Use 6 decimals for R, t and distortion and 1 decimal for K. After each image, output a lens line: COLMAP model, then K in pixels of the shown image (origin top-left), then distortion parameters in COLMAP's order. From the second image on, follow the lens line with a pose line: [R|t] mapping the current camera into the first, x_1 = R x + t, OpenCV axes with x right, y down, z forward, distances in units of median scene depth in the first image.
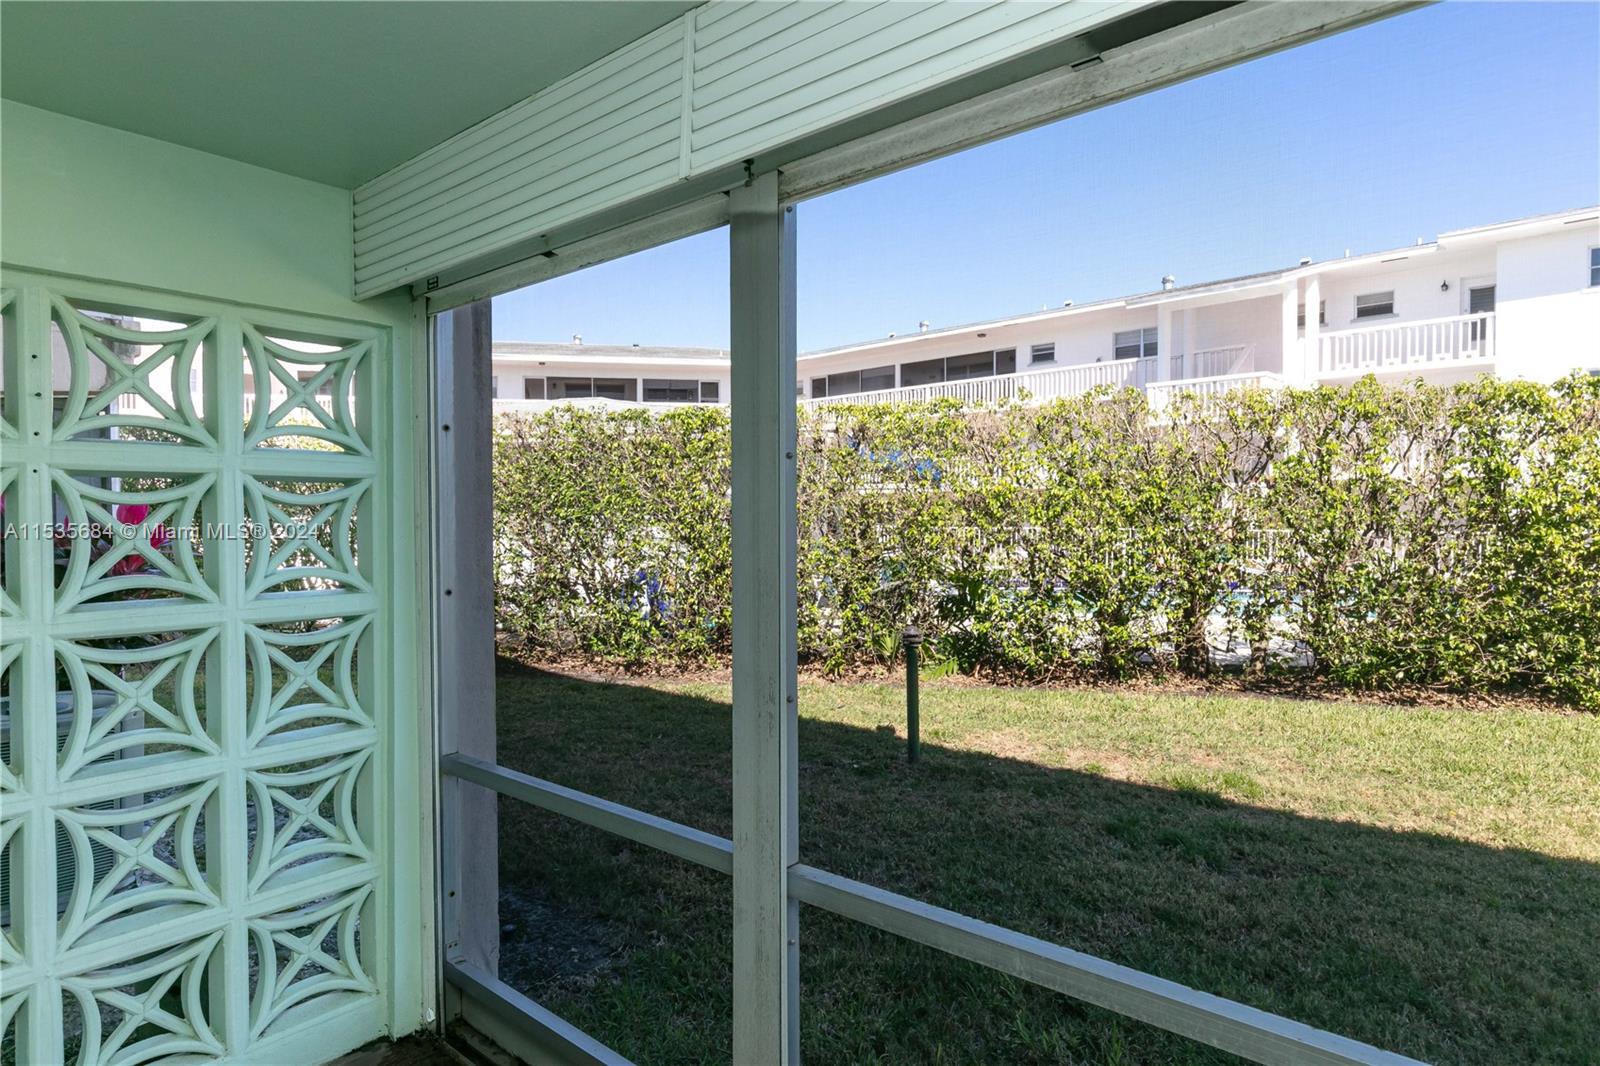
lens RADIAL K [[906.7, 0, 797.0], [0, 906.7, 530.9], [0, 0, 1]] dist [0.006447, 0.001600]
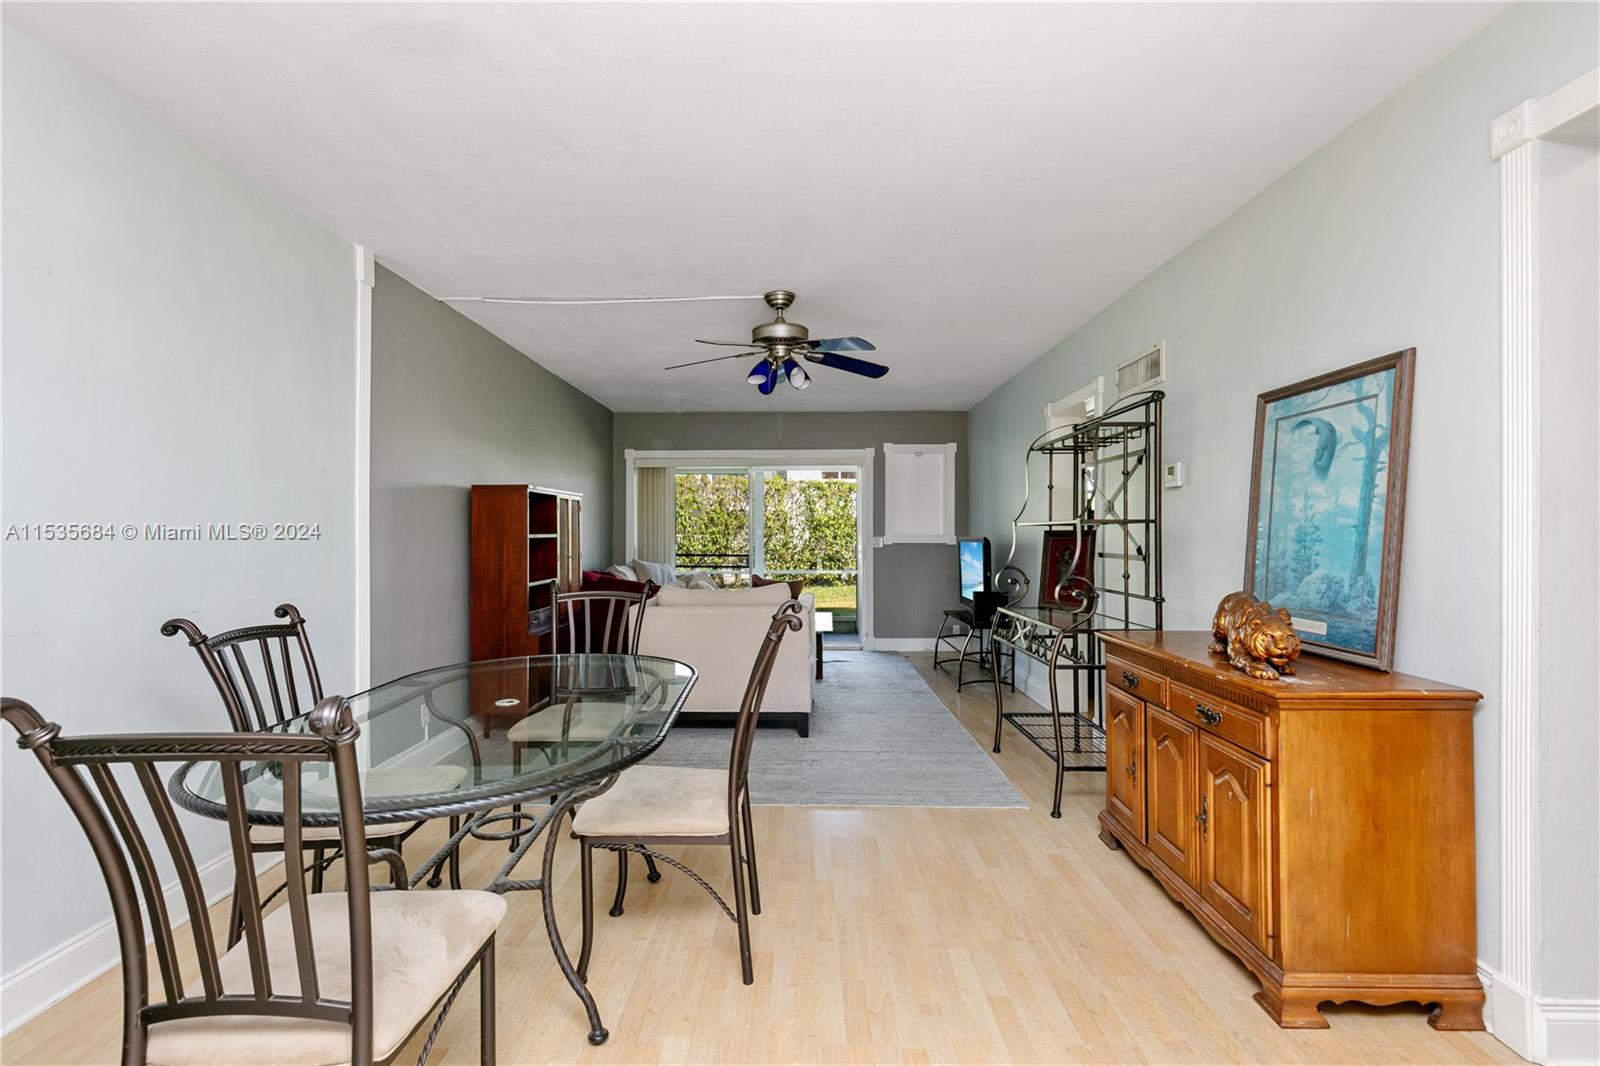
lens RADIAL K [[730.6, 0, 797.1], [0, 730.6, 528.3], [0, 0, 1]] dist [0.007456, -0.002329]
pose [[0.757698, 0.003519, 0.652596, -0.866456], [0.017899, 0.999497, -0.026172, 0.060772], [-0.652360, 0.031511, 0.757254, -0.822917]]
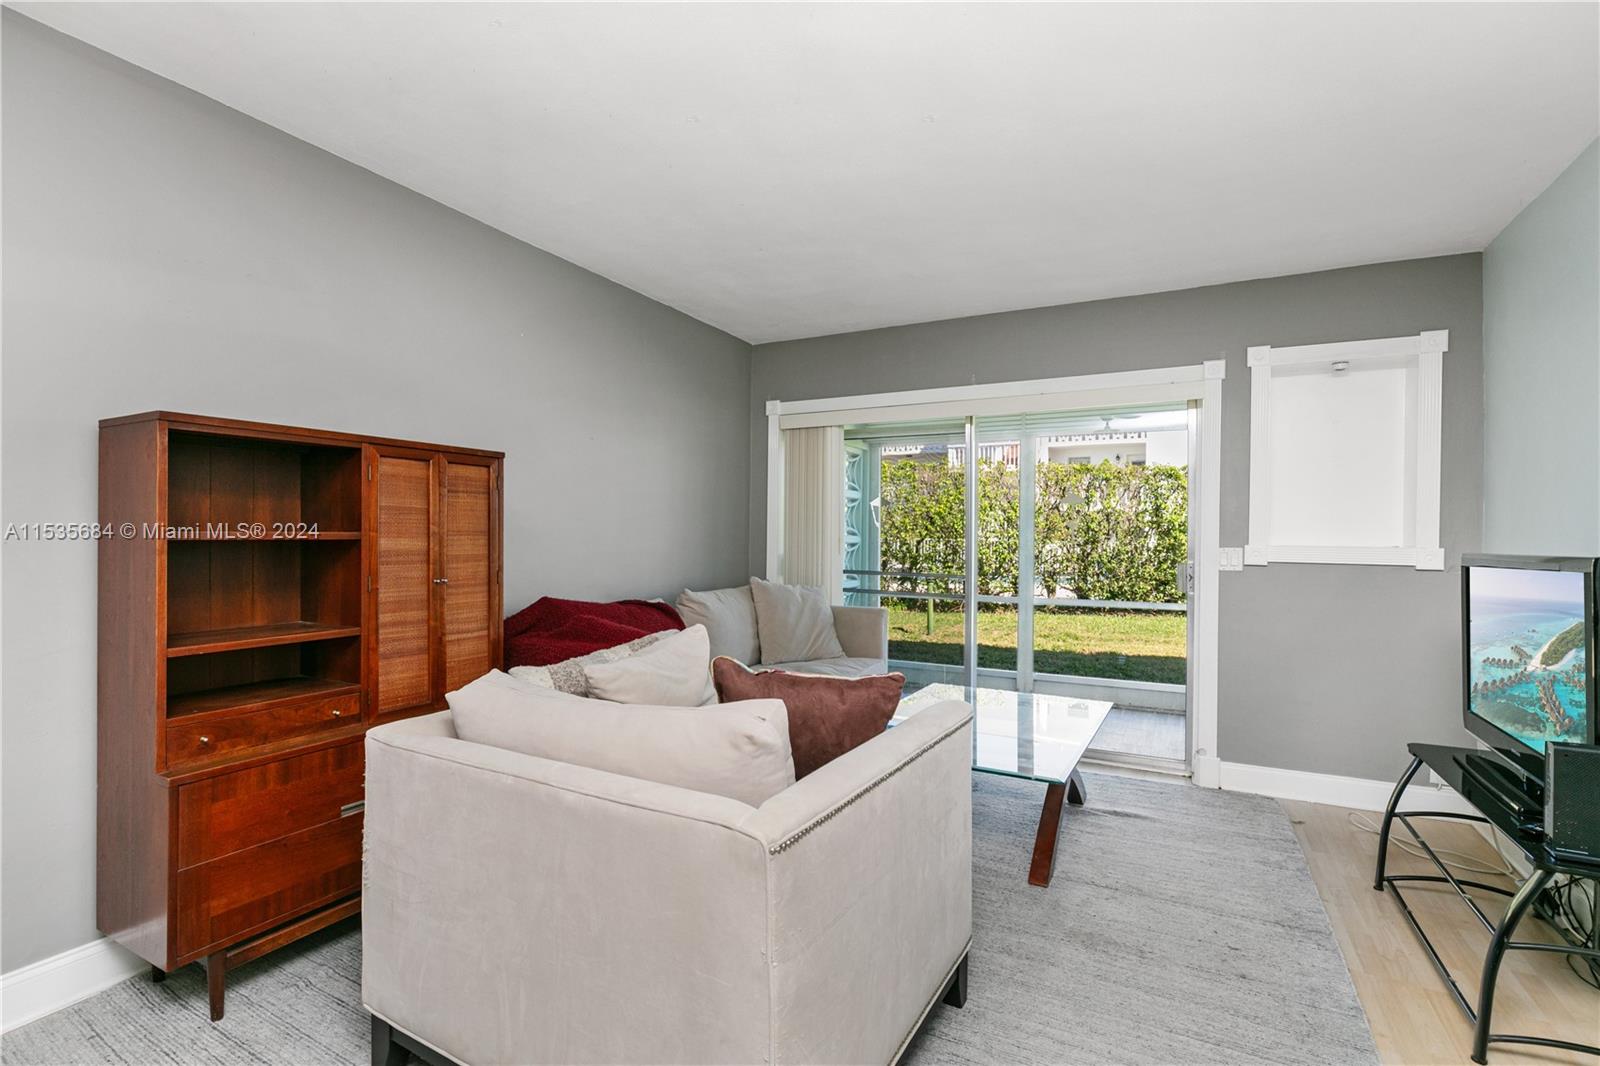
lens RADIAL K [[763.5, 0, 789.5], [0, 763.5, 541.0], [0, 0, 1]] dist [-0.001899, 0.000785]
pose [[0.970137, 0.009253, 0.242383, -0.518756], [-0.004920, 0.999817, -0.018478, 0.054307], [-0.242509, 0.016733, 0.970005, -0.540814]]
